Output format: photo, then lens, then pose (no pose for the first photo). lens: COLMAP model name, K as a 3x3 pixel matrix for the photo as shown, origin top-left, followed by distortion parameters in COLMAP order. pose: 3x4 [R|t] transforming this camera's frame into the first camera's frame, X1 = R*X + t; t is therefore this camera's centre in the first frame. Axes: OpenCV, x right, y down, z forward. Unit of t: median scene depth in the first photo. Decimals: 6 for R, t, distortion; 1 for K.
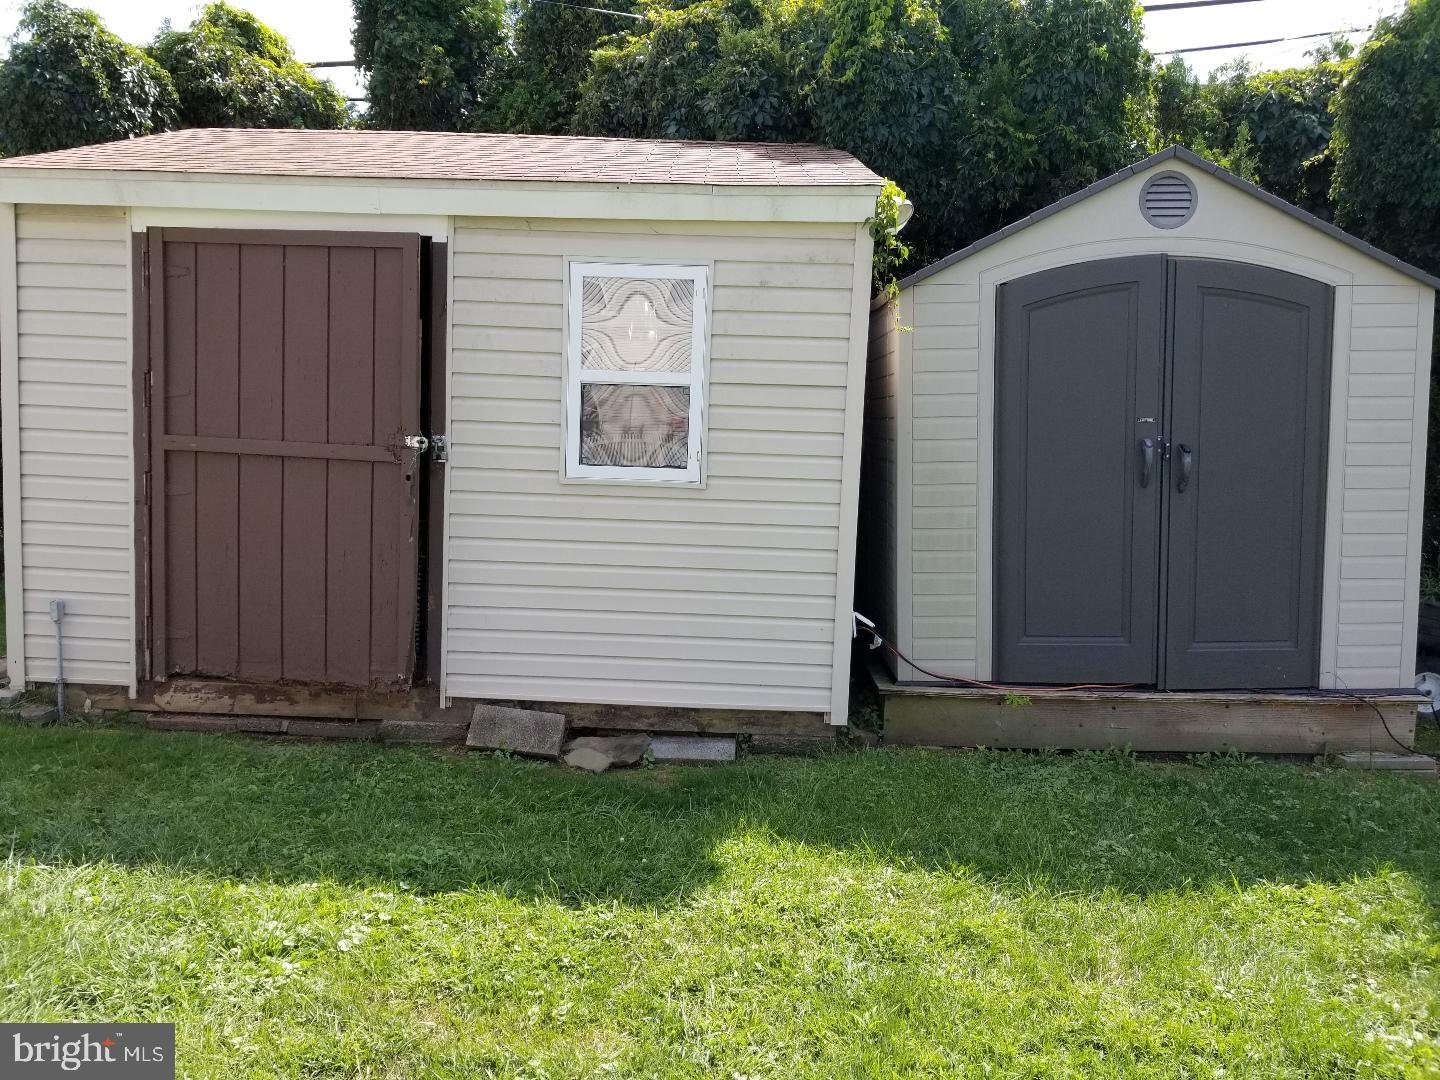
lens RADIAL K [[1125.2, 0, 712.8], [0, 1125.2, 541.6], [0, 0, 1]] dist [0.002513, -0.030285]
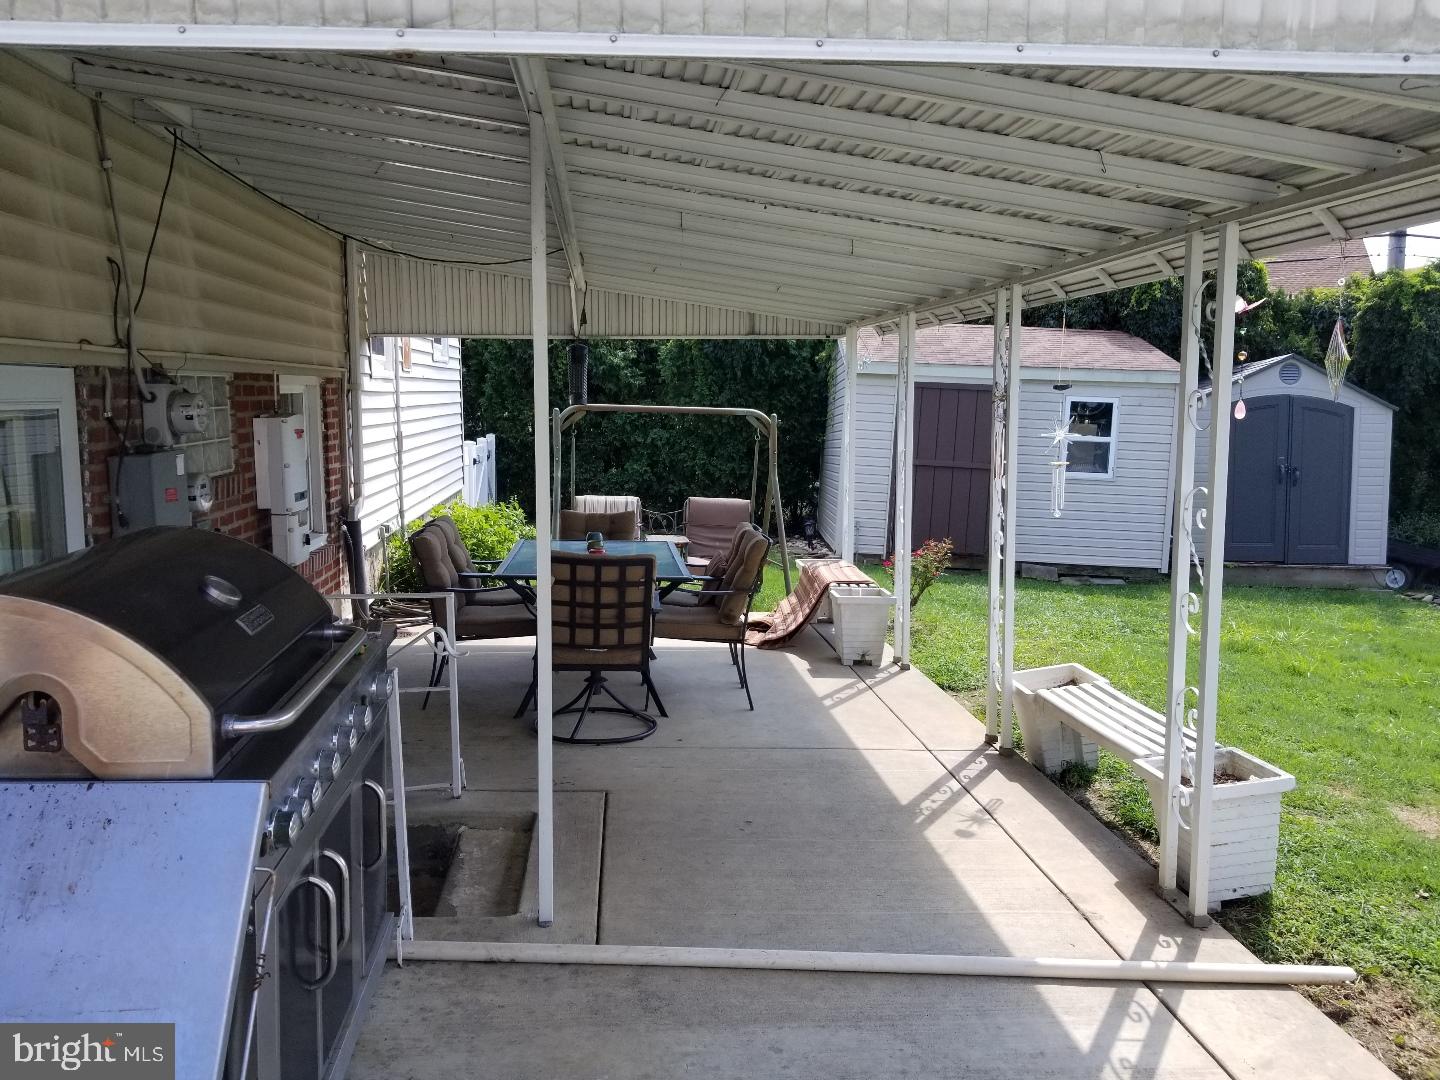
lens RADIAL K [[1125.2, 0, 727.4], [0, 1125.2, 537.2], [0, 0, 1]] dist [0.002513, -0.030285]
pose [[0.999923, 0.012290, -0.001523, -0.869456], [-0.012324, 0.999606, -0.025204, 0.154079], [0.001213, 0.025220, 0.999681, -1.557964]]
